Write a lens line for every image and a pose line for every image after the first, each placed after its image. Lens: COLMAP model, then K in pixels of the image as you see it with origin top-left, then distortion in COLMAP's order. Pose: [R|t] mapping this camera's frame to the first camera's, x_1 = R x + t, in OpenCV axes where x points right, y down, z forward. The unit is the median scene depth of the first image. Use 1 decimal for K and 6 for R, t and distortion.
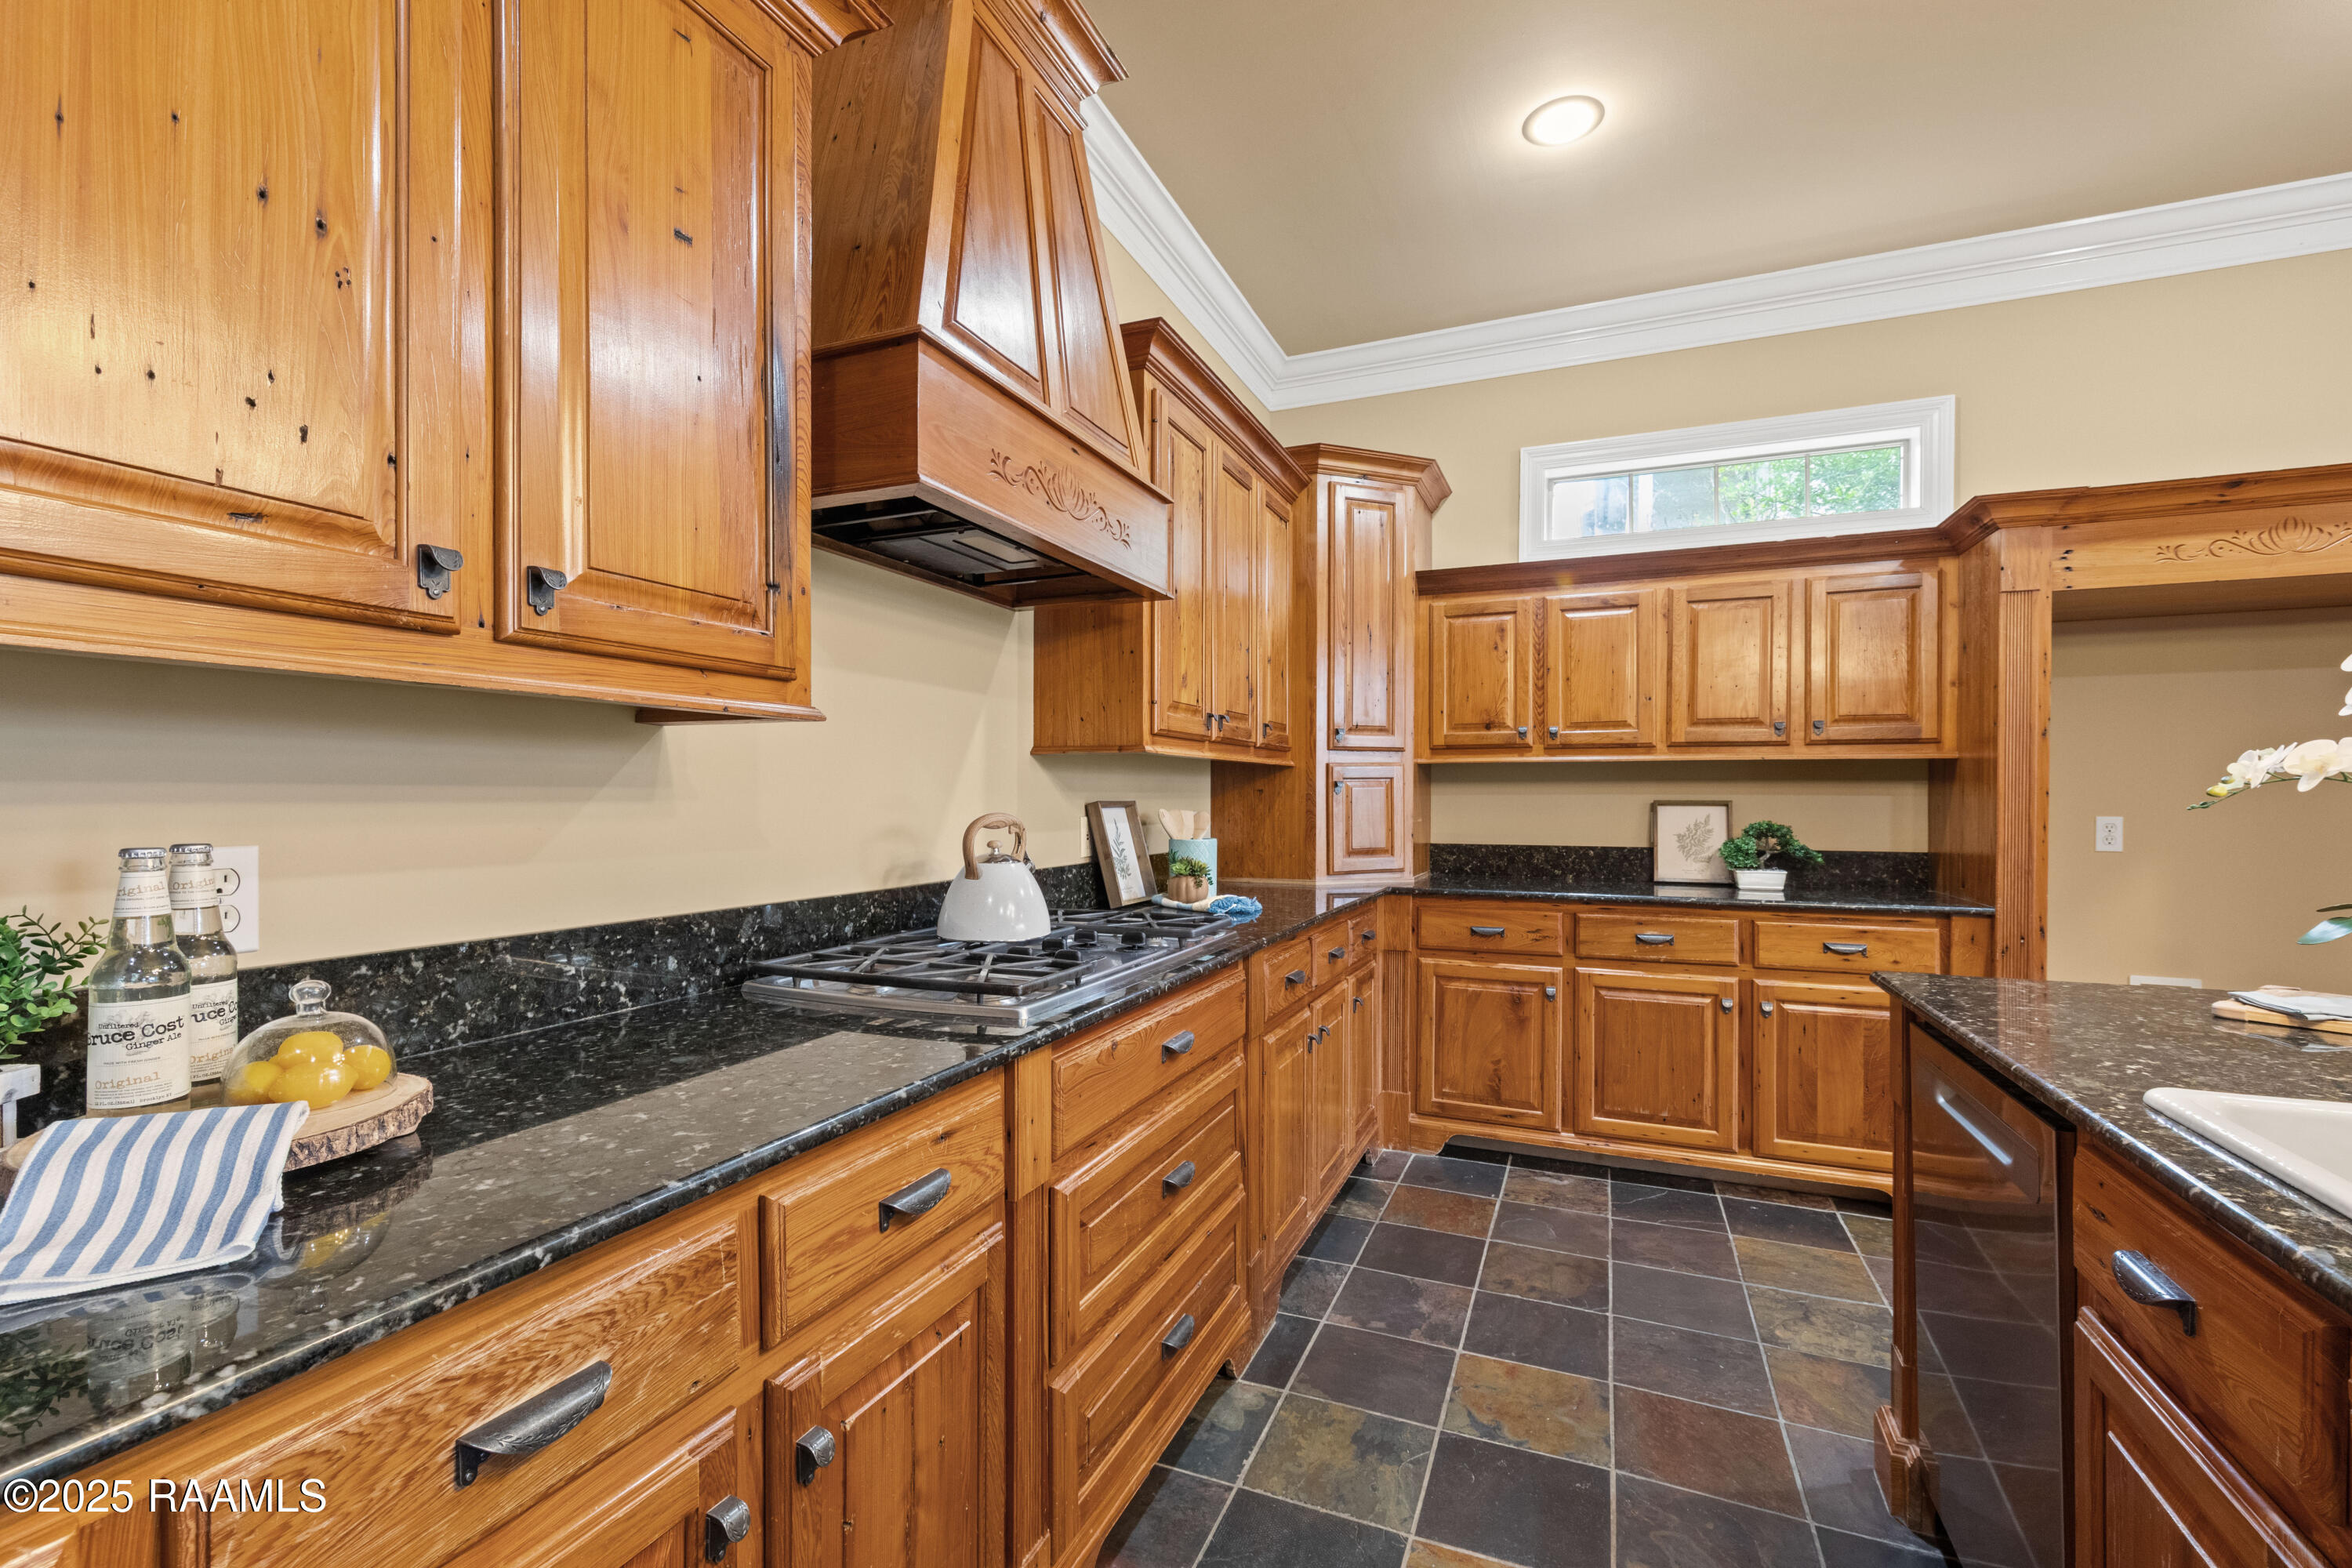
lens RADIAL K [[1020.6, 0, 1161.0], [0, 1020.6, 798.2], [0, 0, 1]] dist [0.007648, -0.001985]
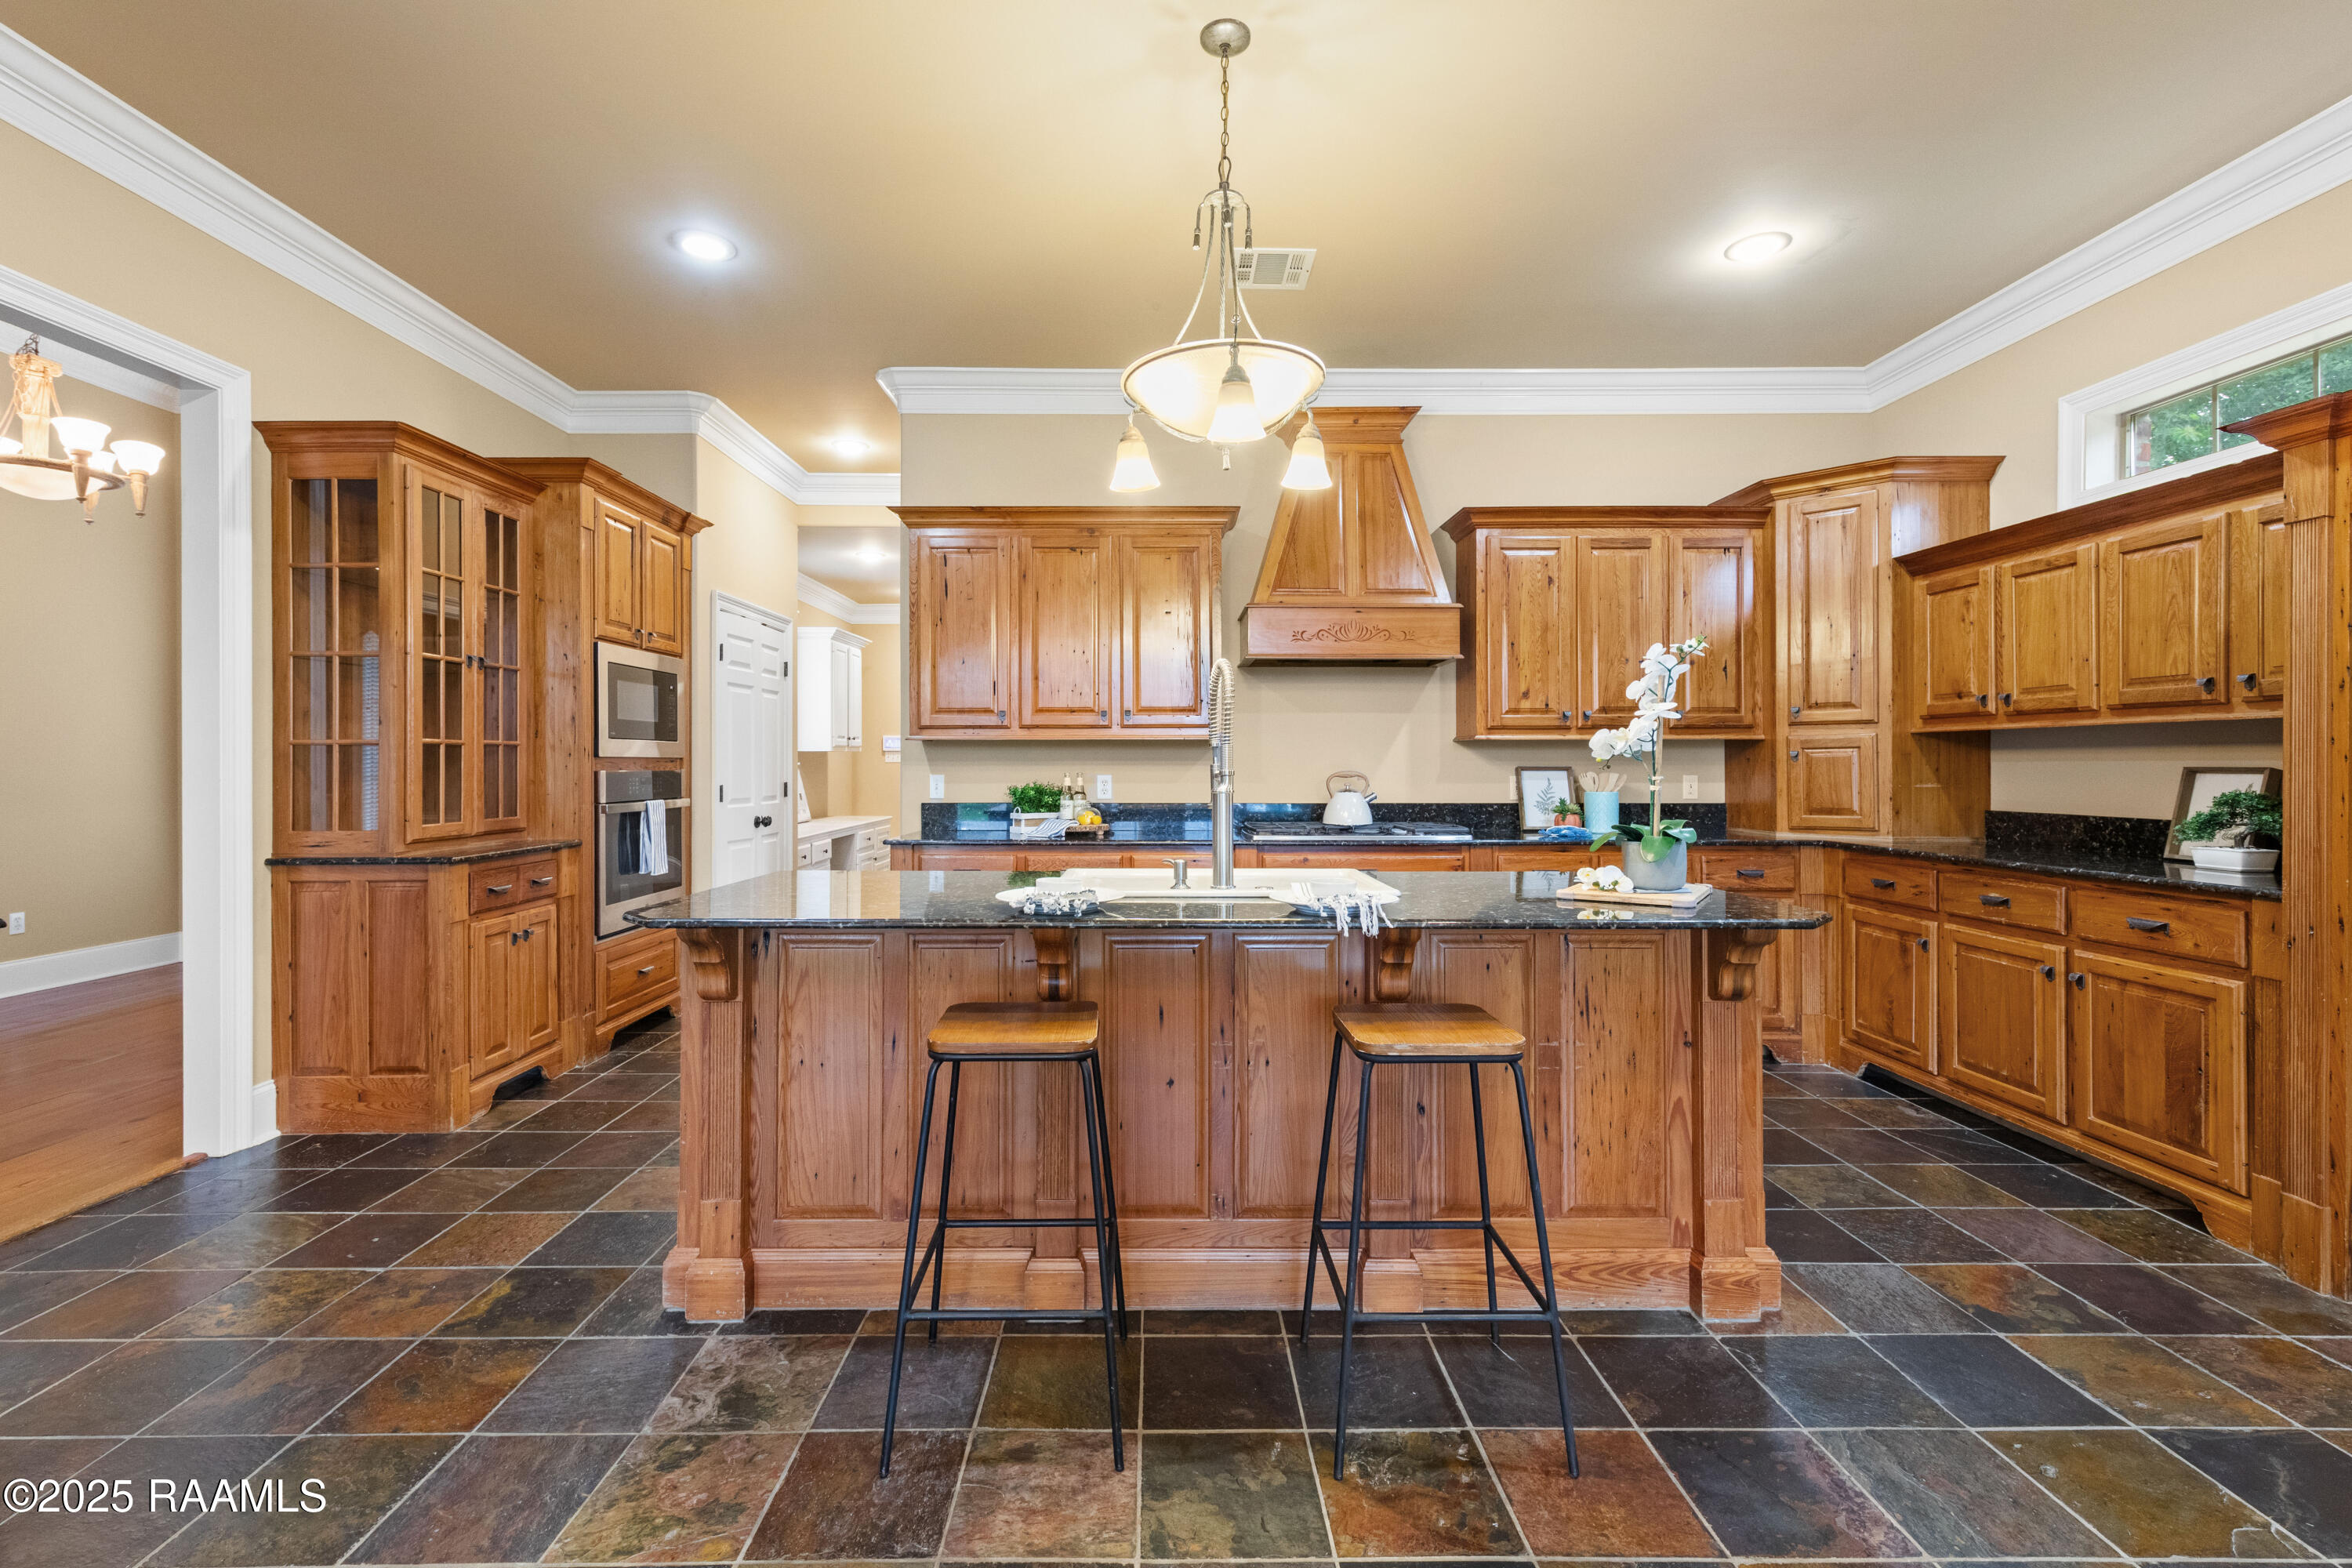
lens RADIAL K [[1020.6, 0, 1162.9], [0, 1020.6, 767.0], [0, 0, 1]] dist [0.007648, -0.001985]
pose [[0.402882, 0.001558, -0.915251, 1.114130], [-0.001319, 0.999999, 0.001121, 0.002092], [0.915251, 0.000756, 0.402883, -0.192798]]
